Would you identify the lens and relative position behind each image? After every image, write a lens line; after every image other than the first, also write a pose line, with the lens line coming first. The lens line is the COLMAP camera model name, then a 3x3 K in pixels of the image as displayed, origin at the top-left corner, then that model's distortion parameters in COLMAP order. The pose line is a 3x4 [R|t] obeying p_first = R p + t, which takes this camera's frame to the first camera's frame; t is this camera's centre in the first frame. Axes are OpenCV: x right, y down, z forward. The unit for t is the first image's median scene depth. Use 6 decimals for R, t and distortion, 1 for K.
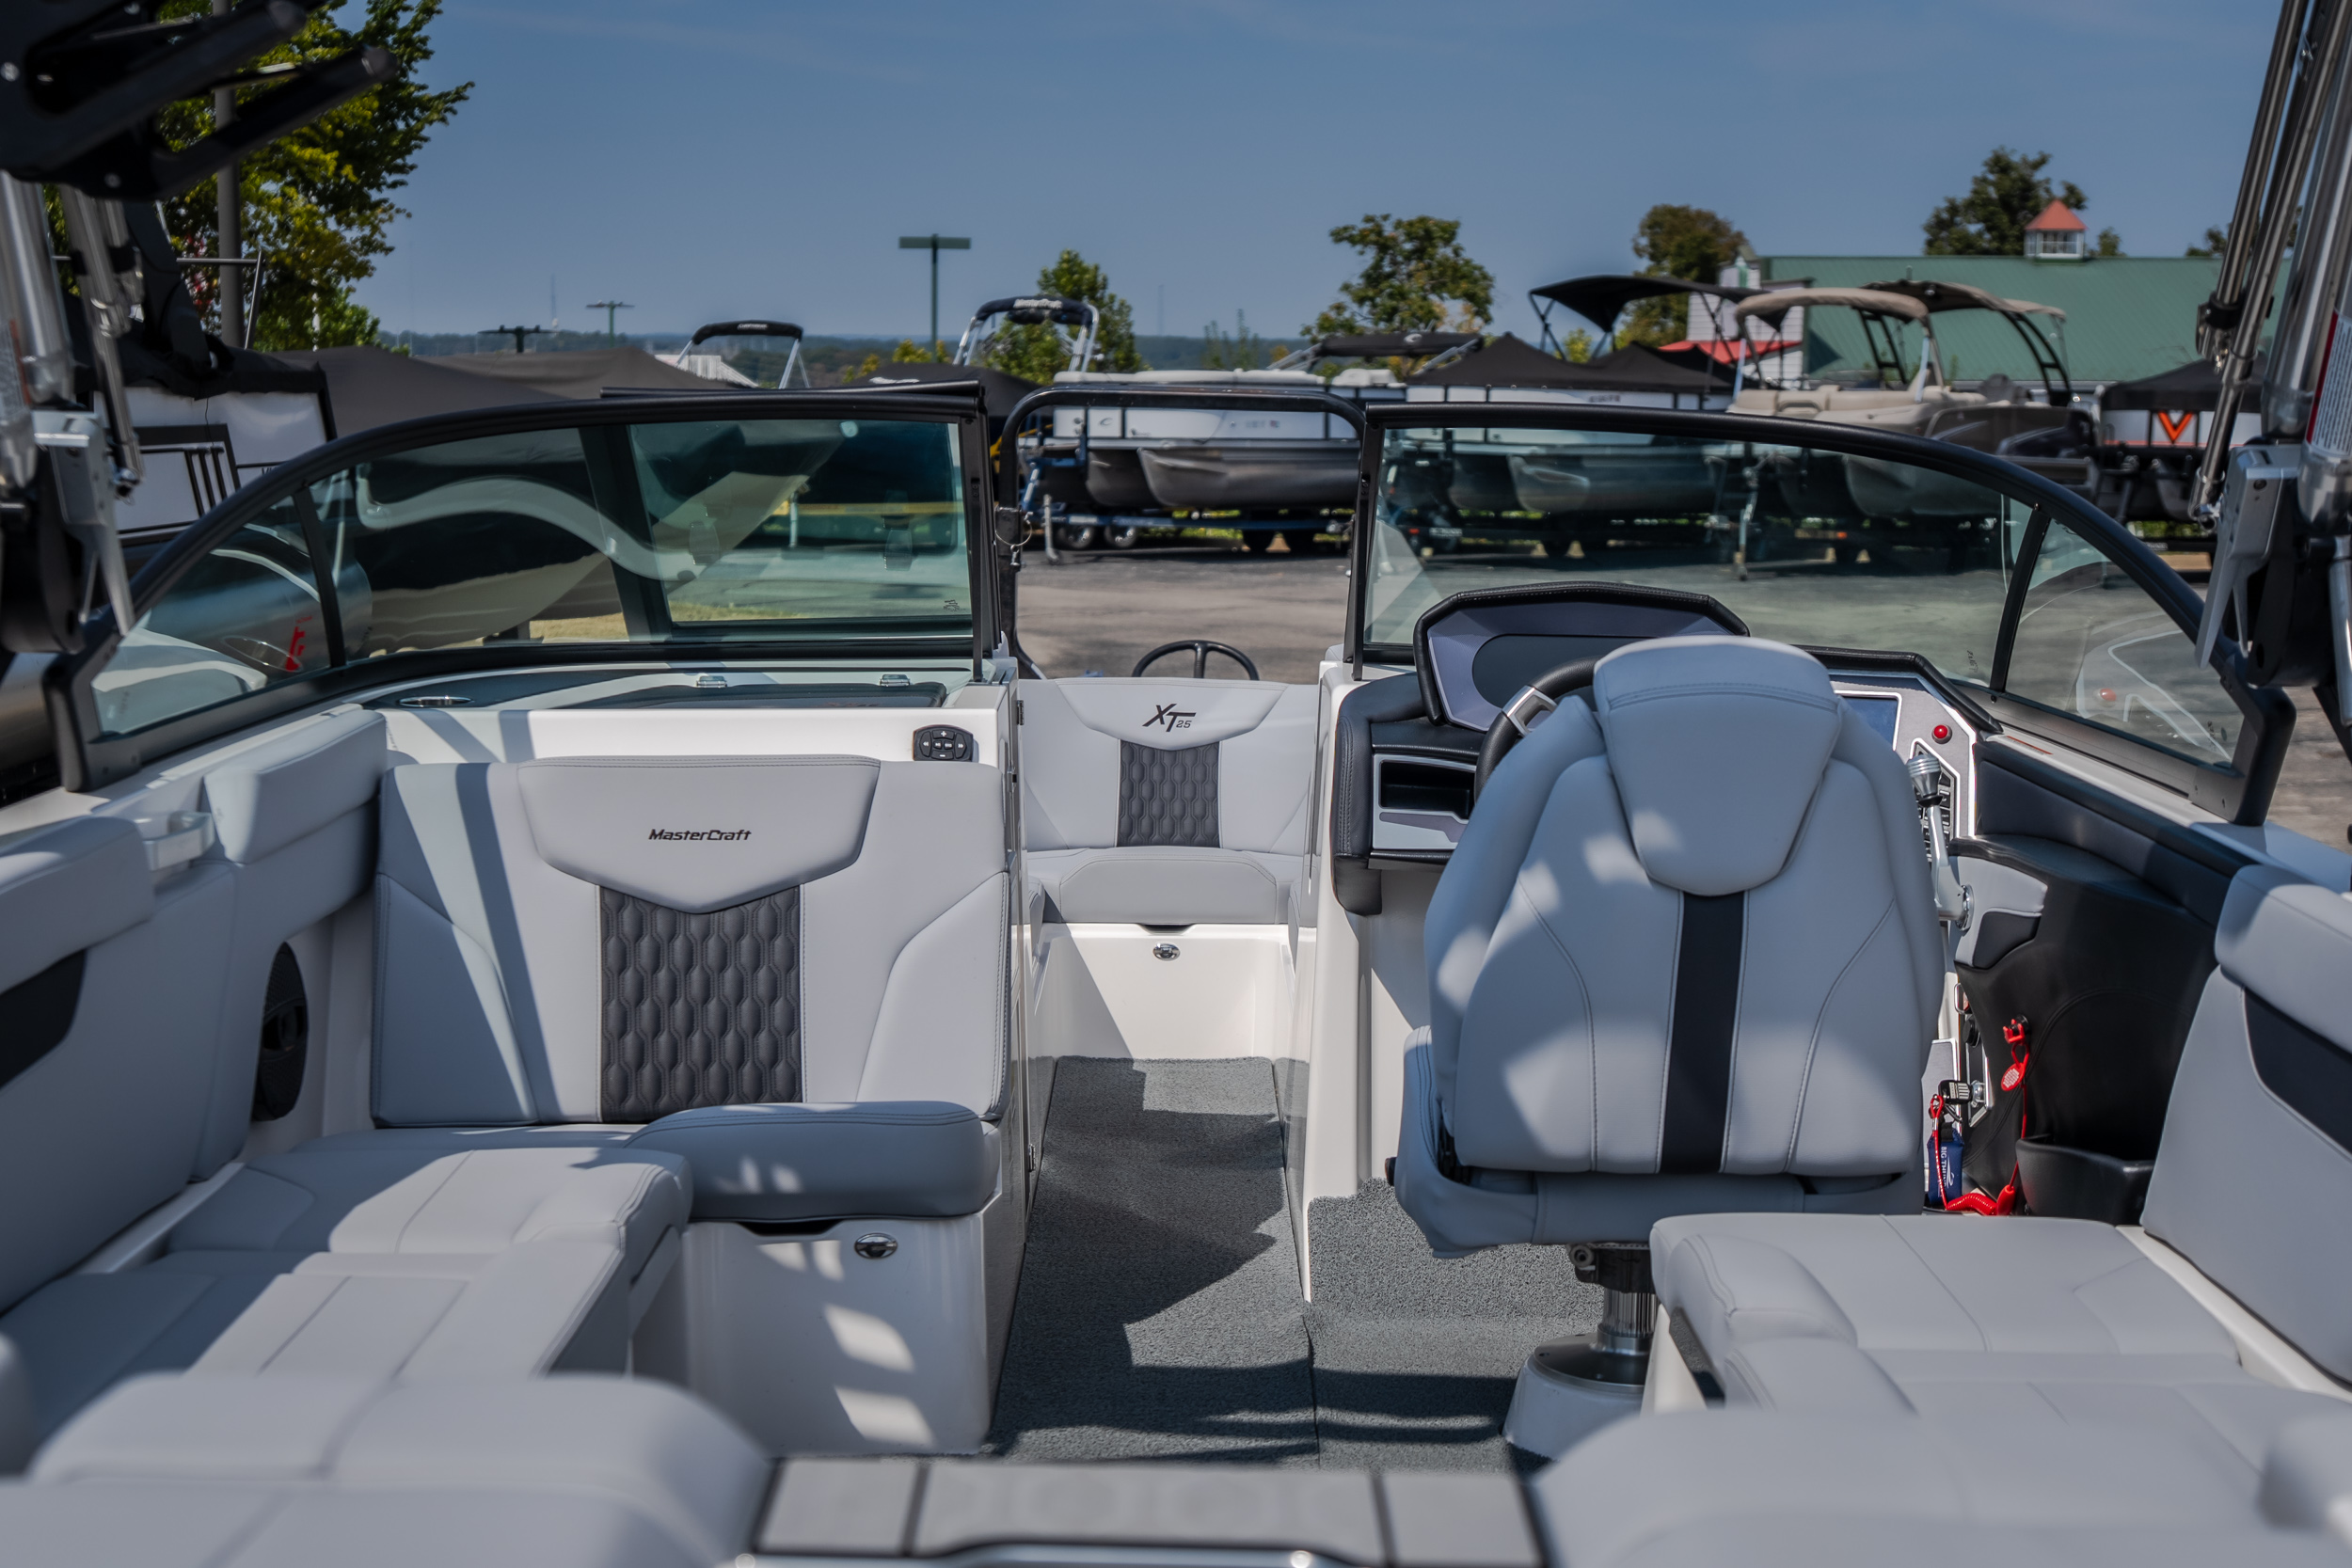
lens RADIAL K [[3474.1, 0, 1132.1], [0, 3474.1, 706.7], [0, 0, 1]] dist [0.013379, 0.000000]
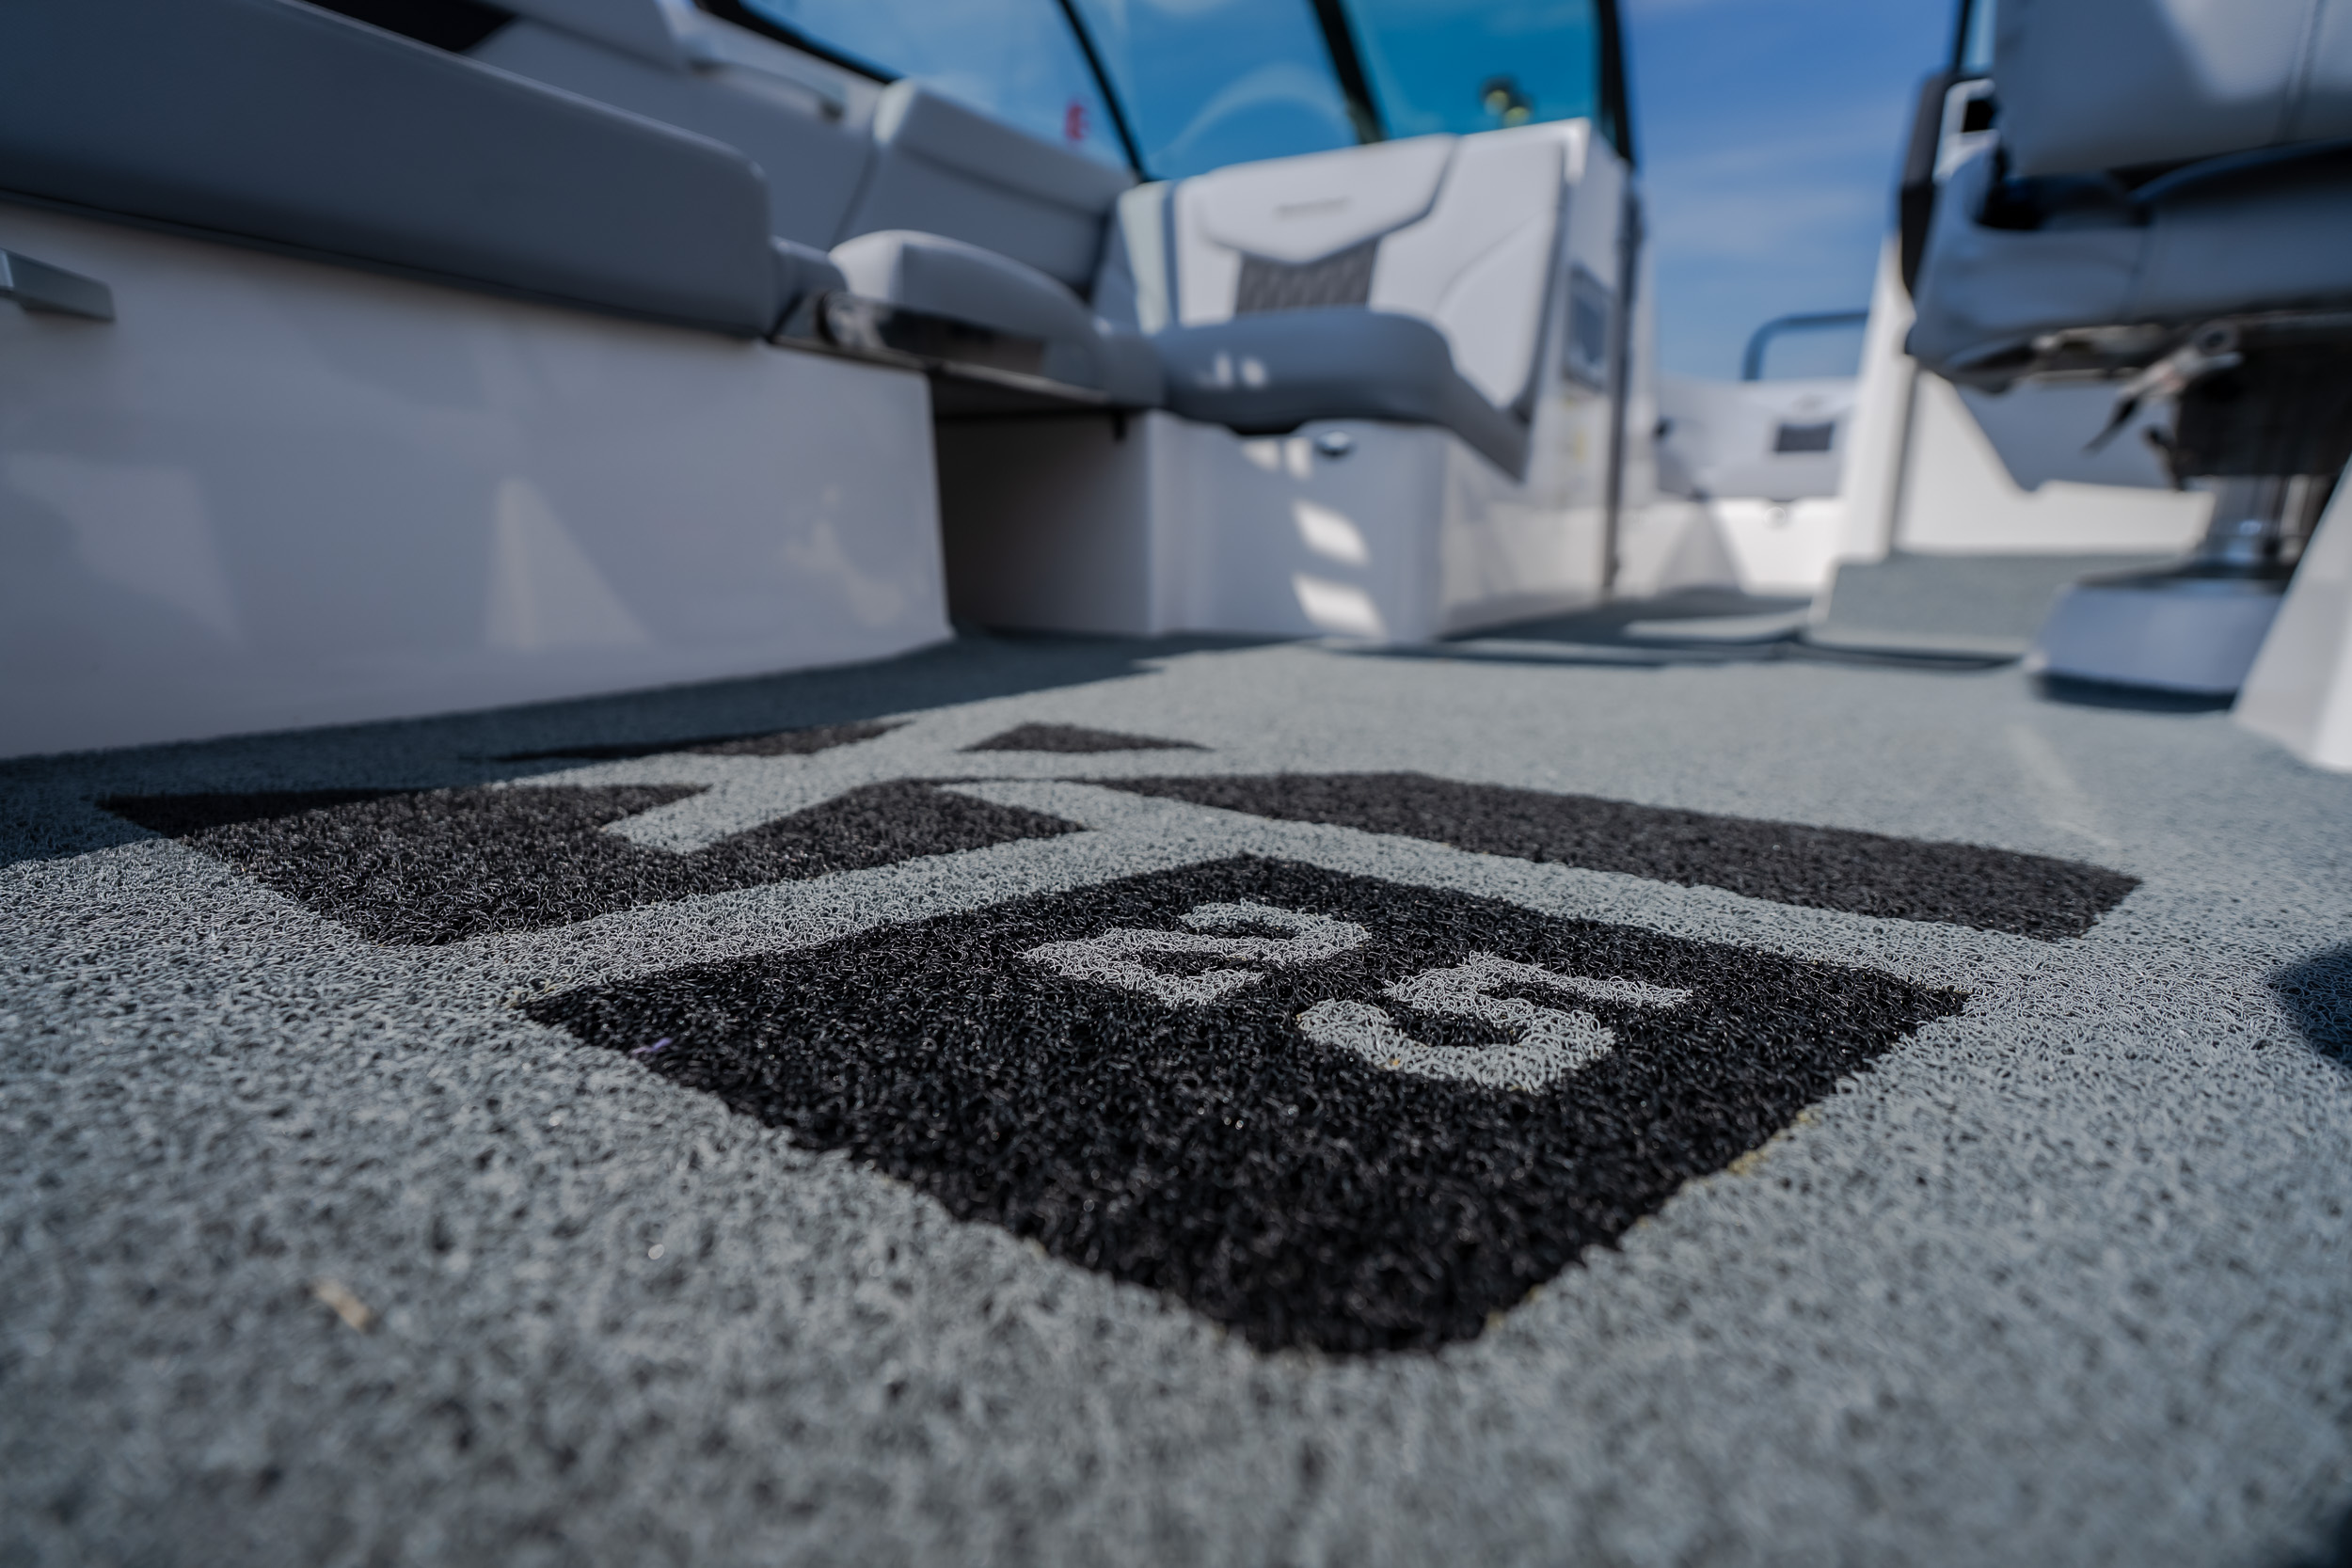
lens RADIAL K [[1056.3, 0, 1181.9], [0, 1056.3, 785.0], [0, 0, 1]] dist [-0.003346, 0.001792]
pose [[0.836669, 0.109033, -0.536747, 0.076906], [-0.059827, 0.992314, 0.108320, 0.228654], [0.544432, -0.058516, 0.836761, 0.683773]]
